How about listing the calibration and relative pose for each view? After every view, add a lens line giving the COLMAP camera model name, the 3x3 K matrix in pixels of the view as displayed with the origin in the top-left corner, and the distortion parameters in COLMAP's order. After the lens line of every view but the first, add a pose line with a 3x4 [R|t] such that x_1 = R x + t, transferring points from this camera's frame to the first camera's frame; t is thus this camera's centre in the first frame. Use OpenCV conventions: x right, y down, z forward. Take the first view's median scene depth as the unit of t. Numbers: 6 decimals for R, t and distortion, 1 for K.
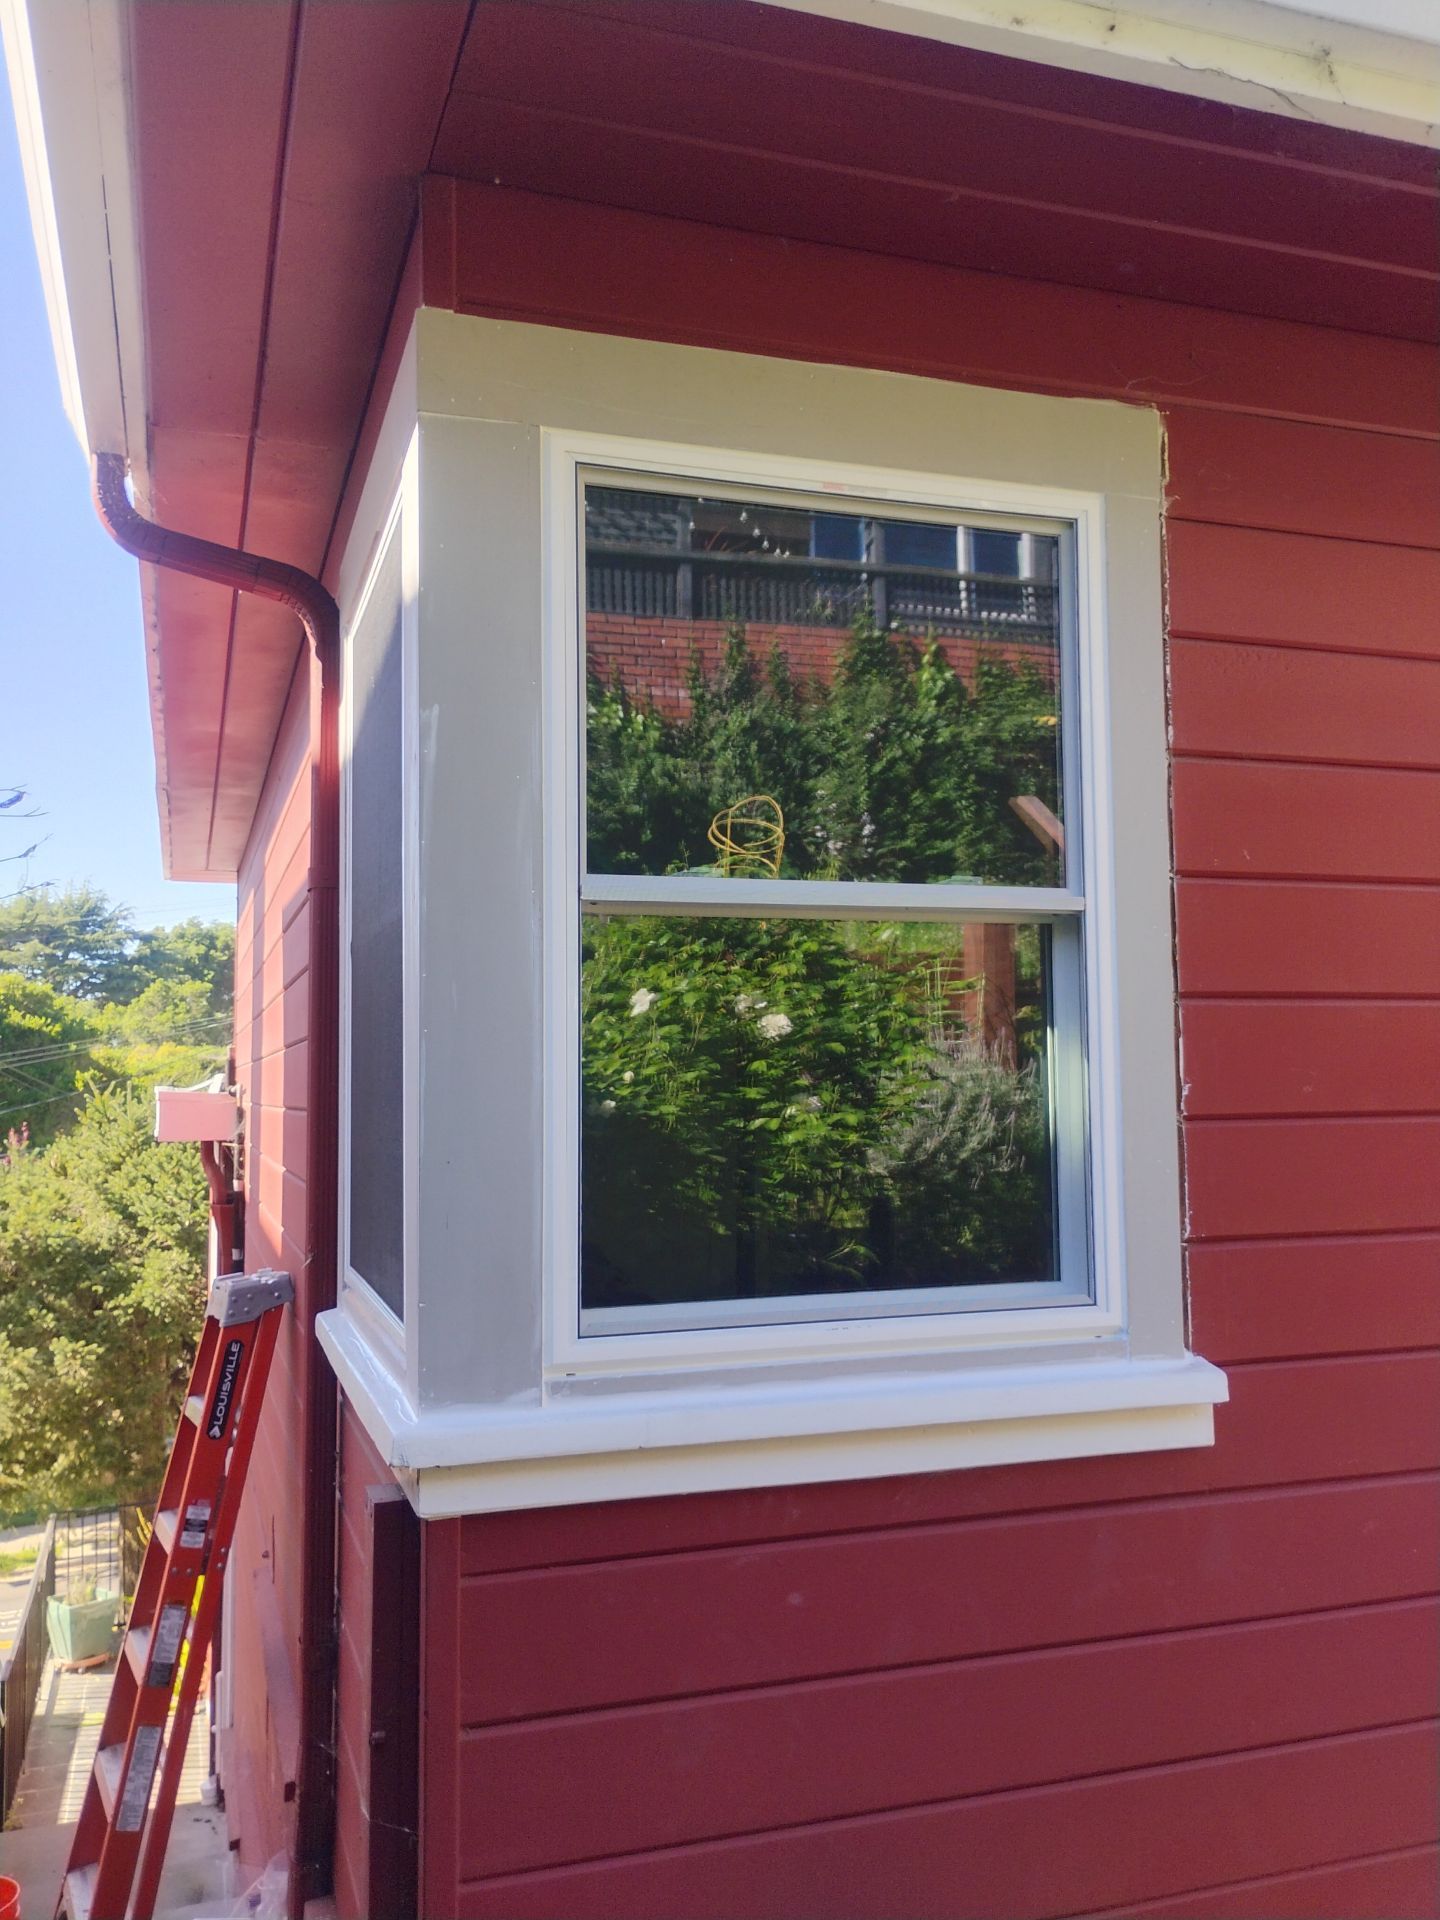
lens RADIAL K [[1562.7, 0, 718.6], [0, 1562.7, 969.9], [0, 0, 1]] dist [0.031620, -0.048146]
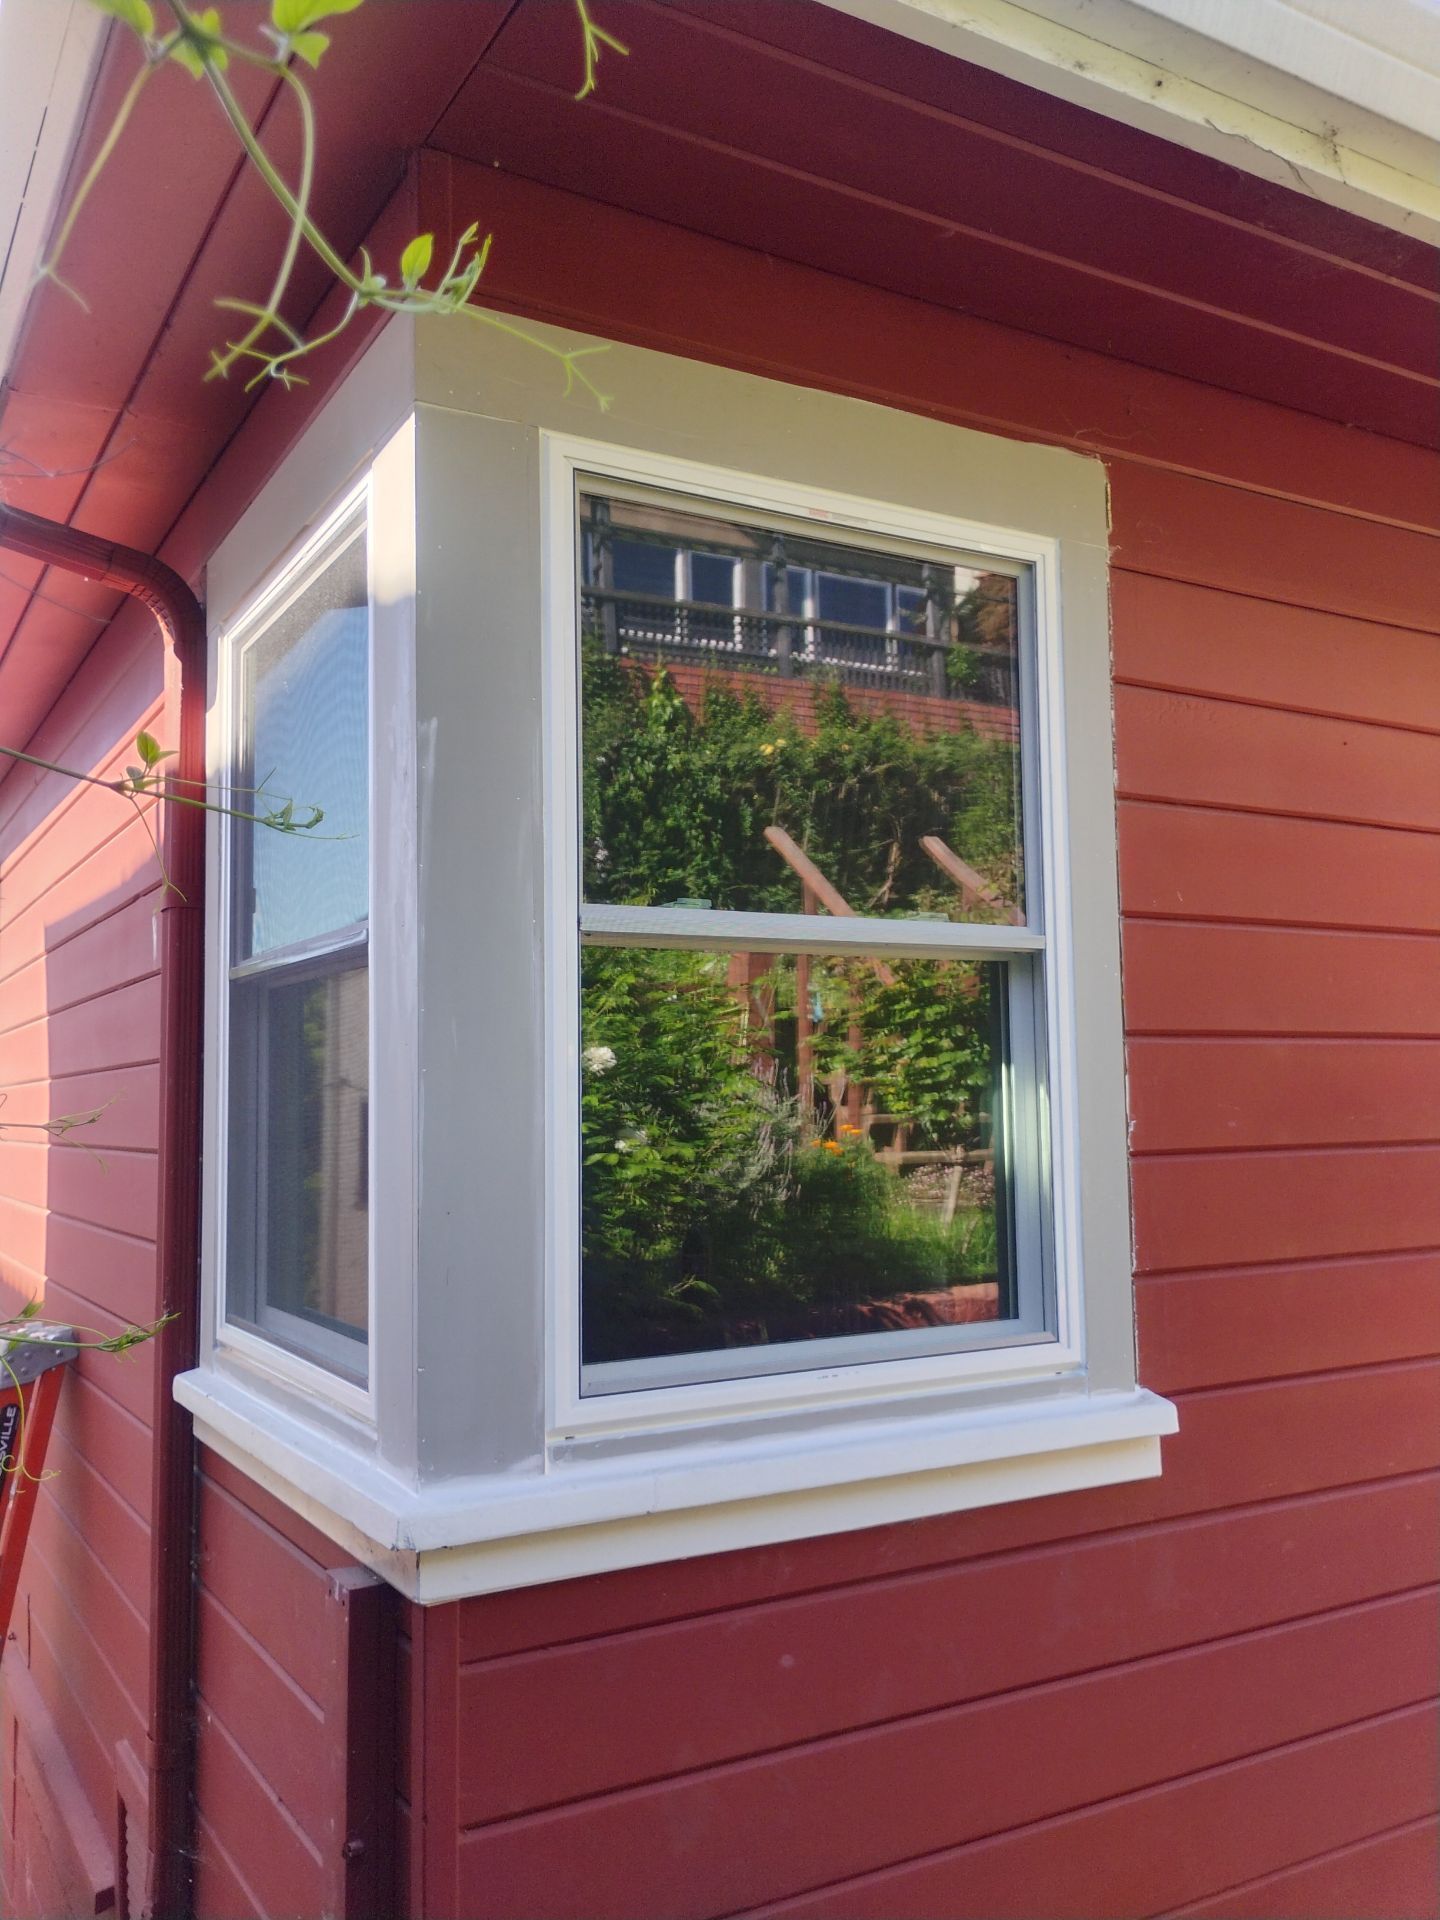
lens RADIAL K [[1576.8, 0, 713.3], [0, 1576.8, 970.4], [0, 0, 1]] dist [0.016537, -0.004738]
pose [[0.979612, 0.012944, 0.200482, -0.172945], [-0.010025, 0.999829, -0.015566, -0.006104], [-0.200649, 0.013239, 0.979574, 0.046352]]
